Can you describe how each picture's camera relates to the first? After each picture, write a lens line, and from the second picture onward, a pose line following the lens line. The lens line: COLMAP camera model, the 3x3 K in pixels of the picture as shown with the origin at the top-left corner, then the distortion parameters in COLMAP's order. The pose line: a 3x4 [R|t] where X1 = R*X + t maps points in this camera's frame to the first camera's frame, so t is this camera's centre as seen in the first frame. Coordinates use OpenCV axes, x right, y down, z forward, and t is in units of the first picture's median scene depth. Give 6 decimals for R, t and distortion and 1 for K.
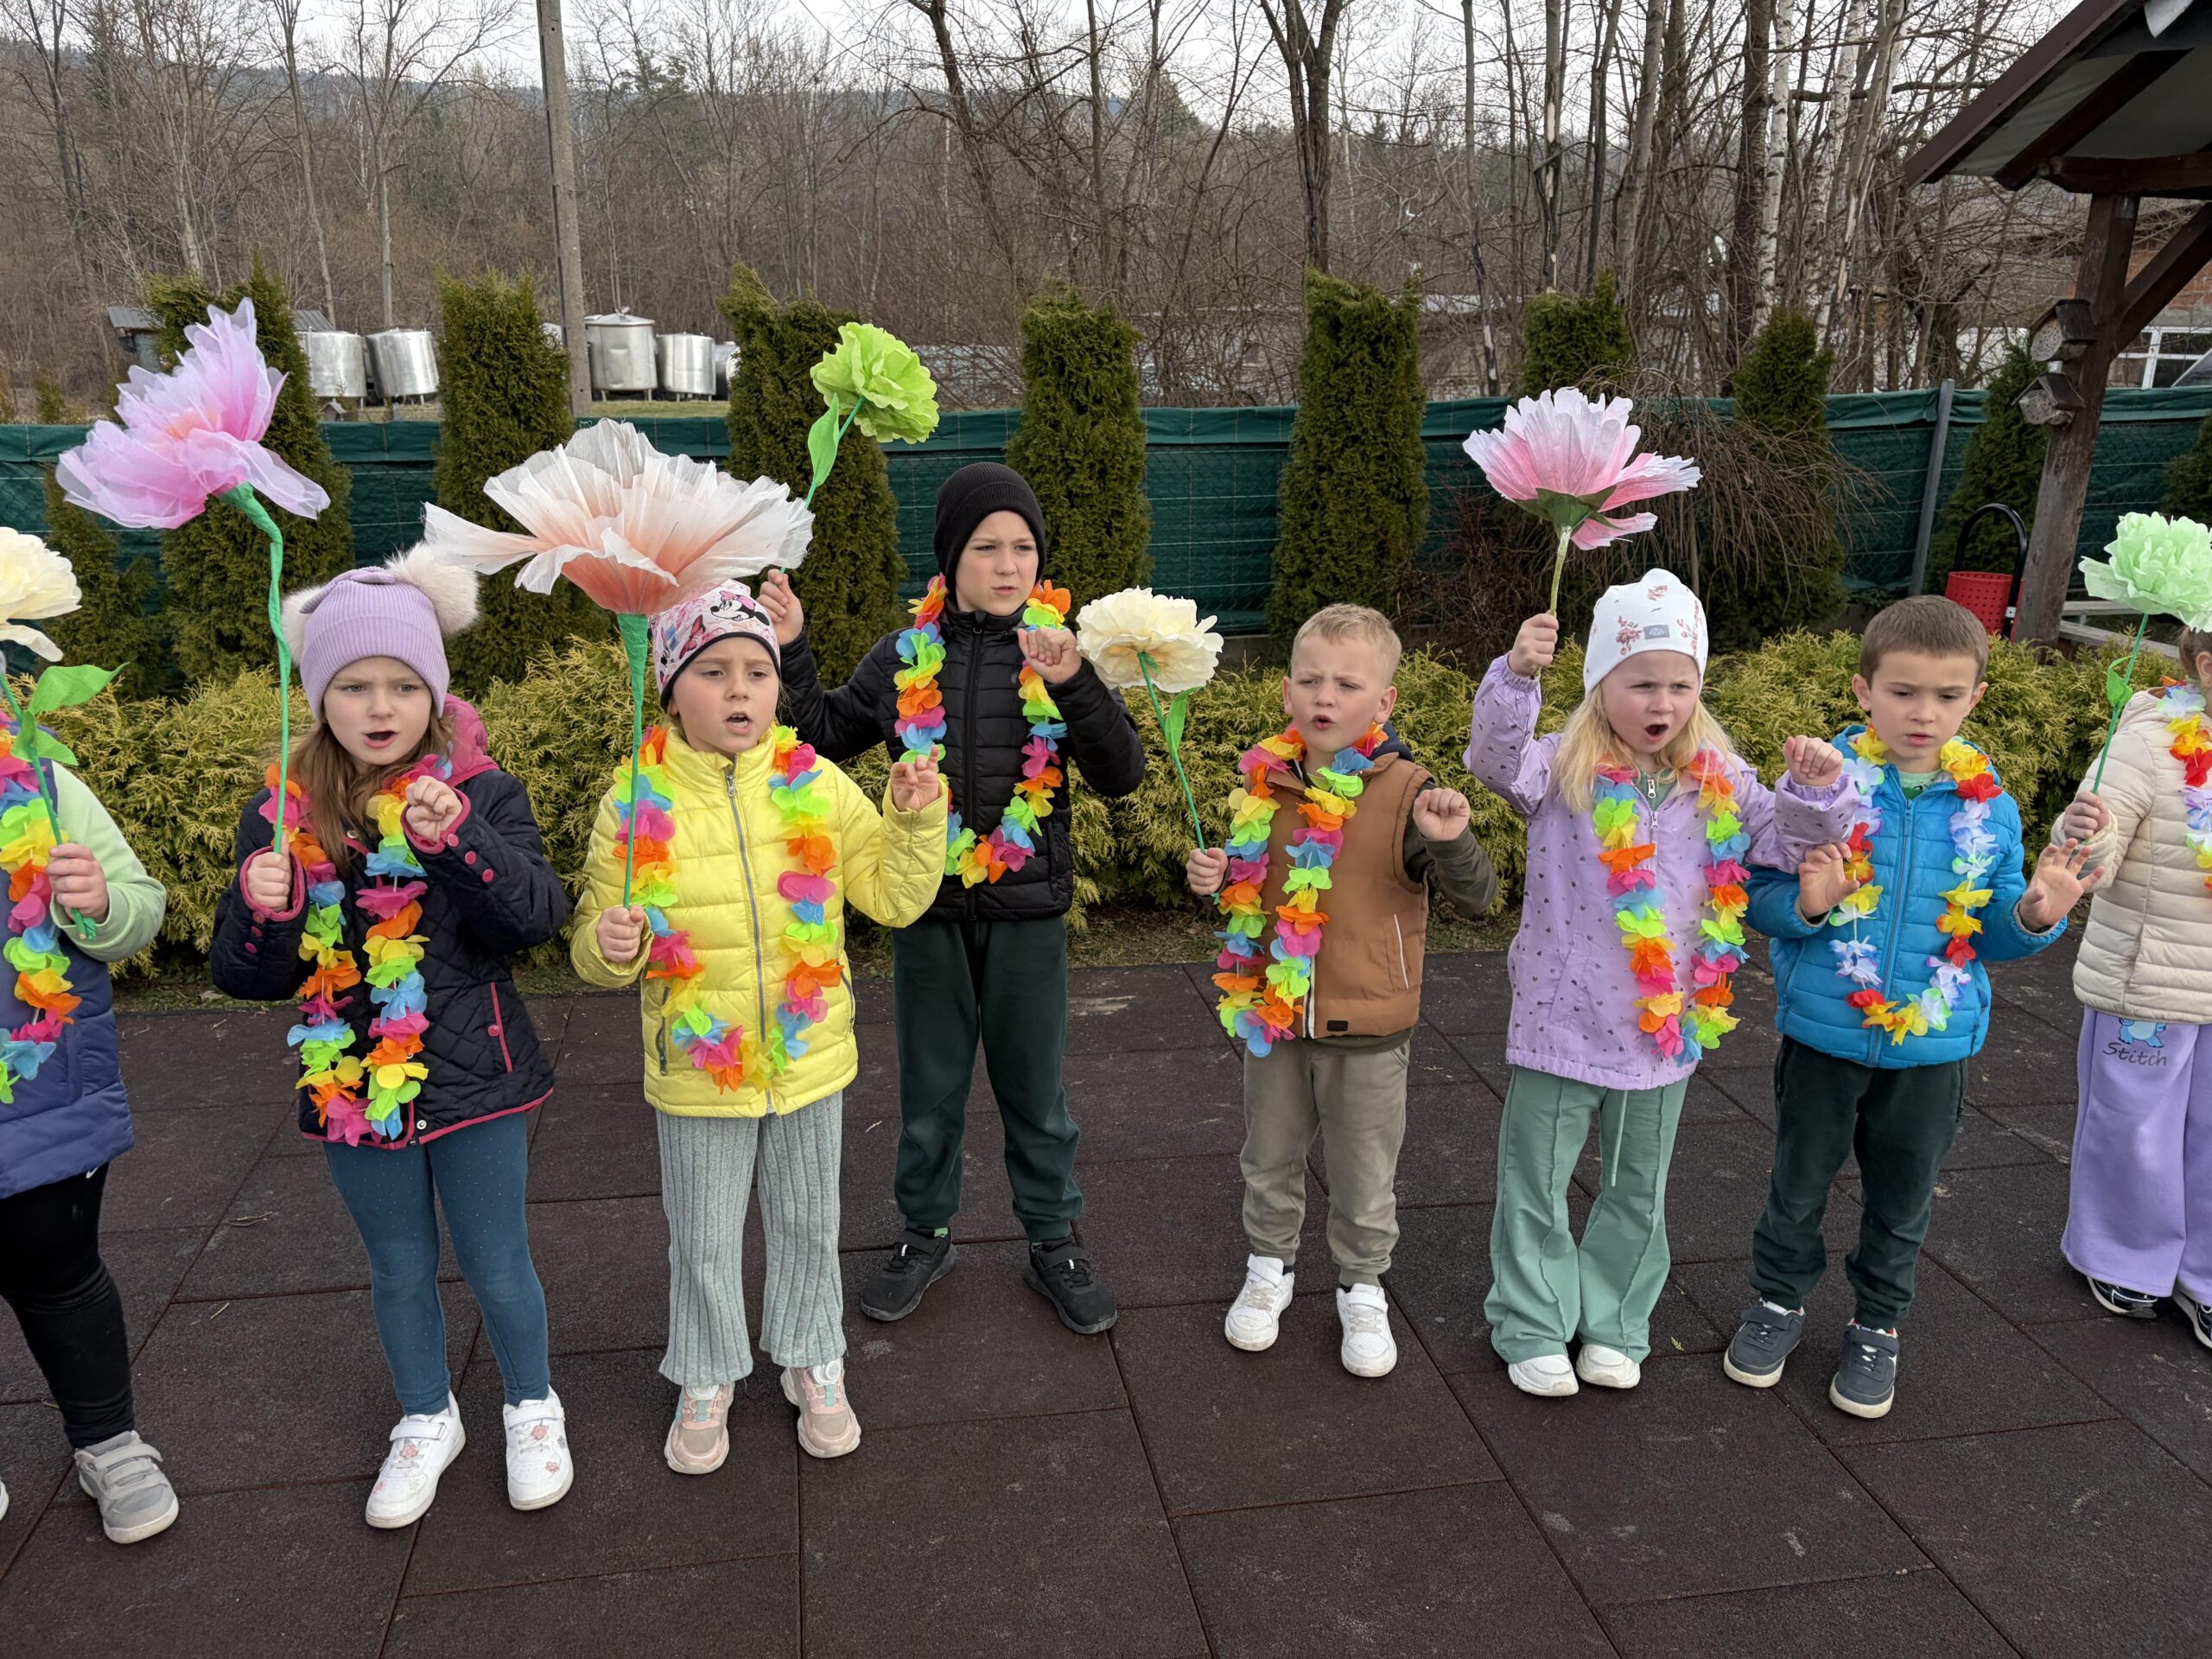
lens RADIAL K [[1660.4, 0, 1106.0], [0, 1660.4, 829.5], [0, 0, 1]] dist [0.042765, -0.037844]
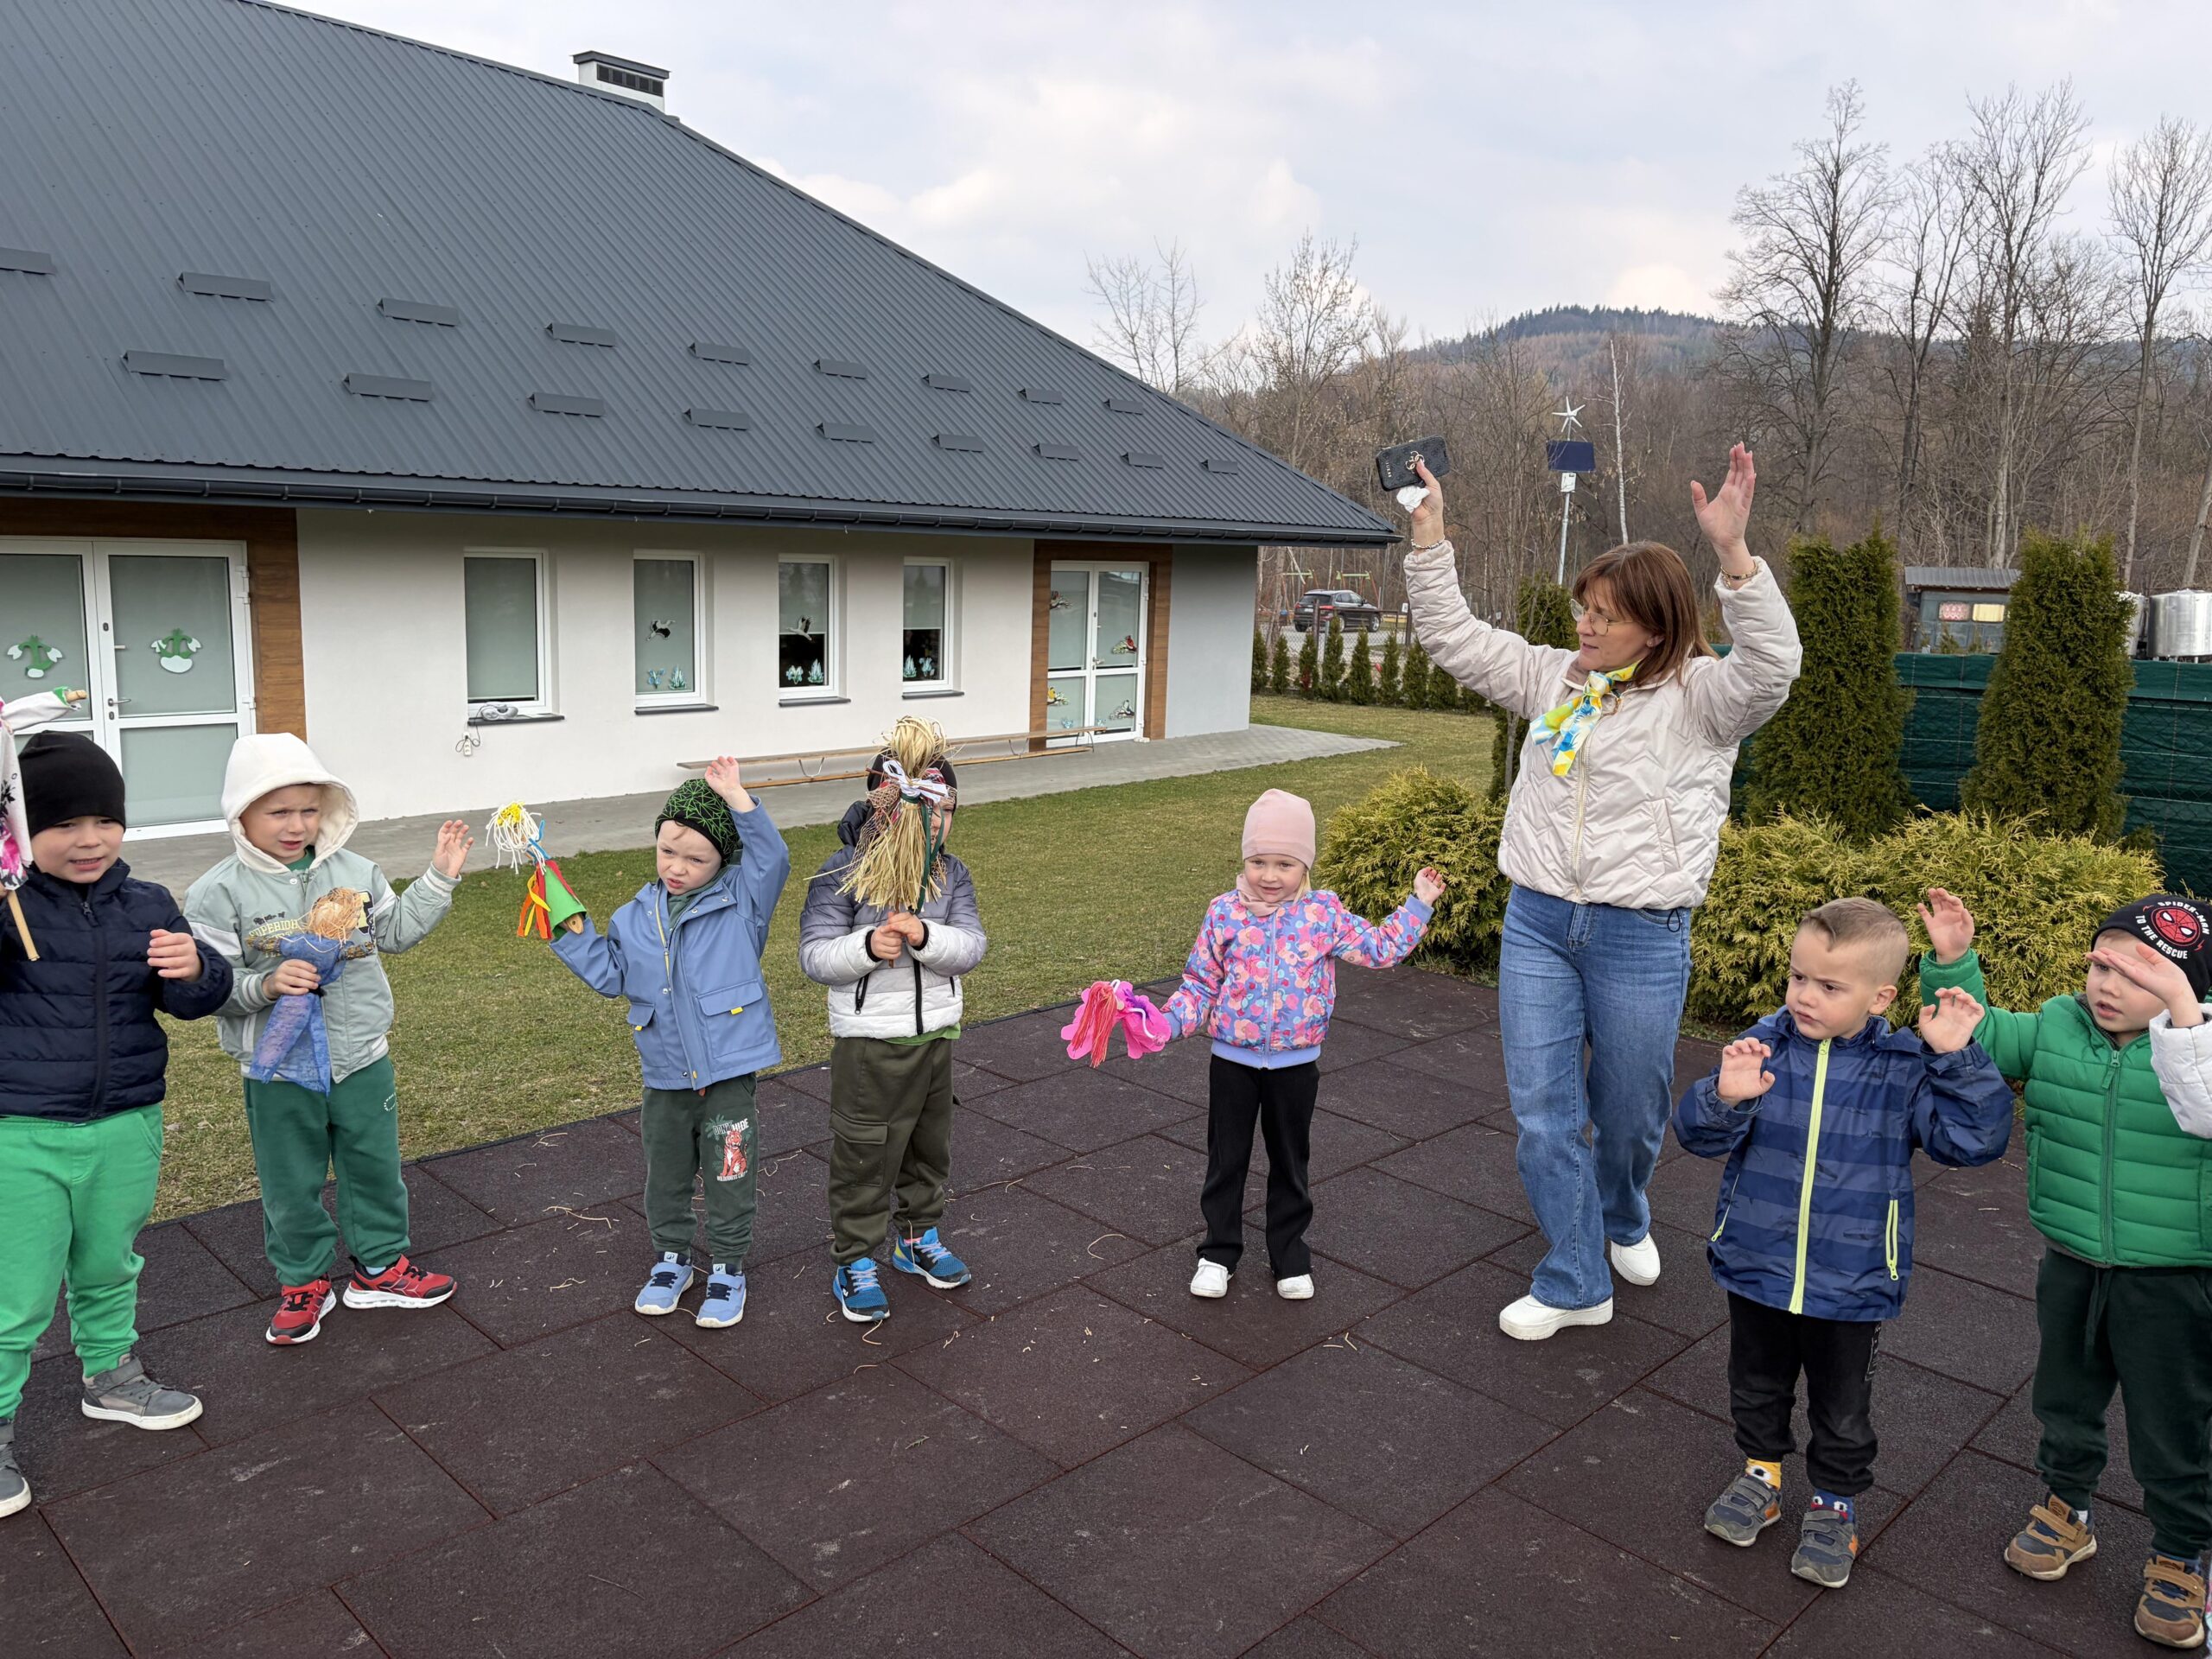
lens RADIAL K [[1639.1, 0, 1106.0], [0, 1639.1, 829.5], [0, 0, 1]] dist [0.020449, 0.003752]
pose [[0.560436, 0.140568, -0.816182, 0.206068], [-0.257249, 0.966291, -0.010220, 0.042595], [0.787232, 0.215689, 0.577705, -0.115600]]
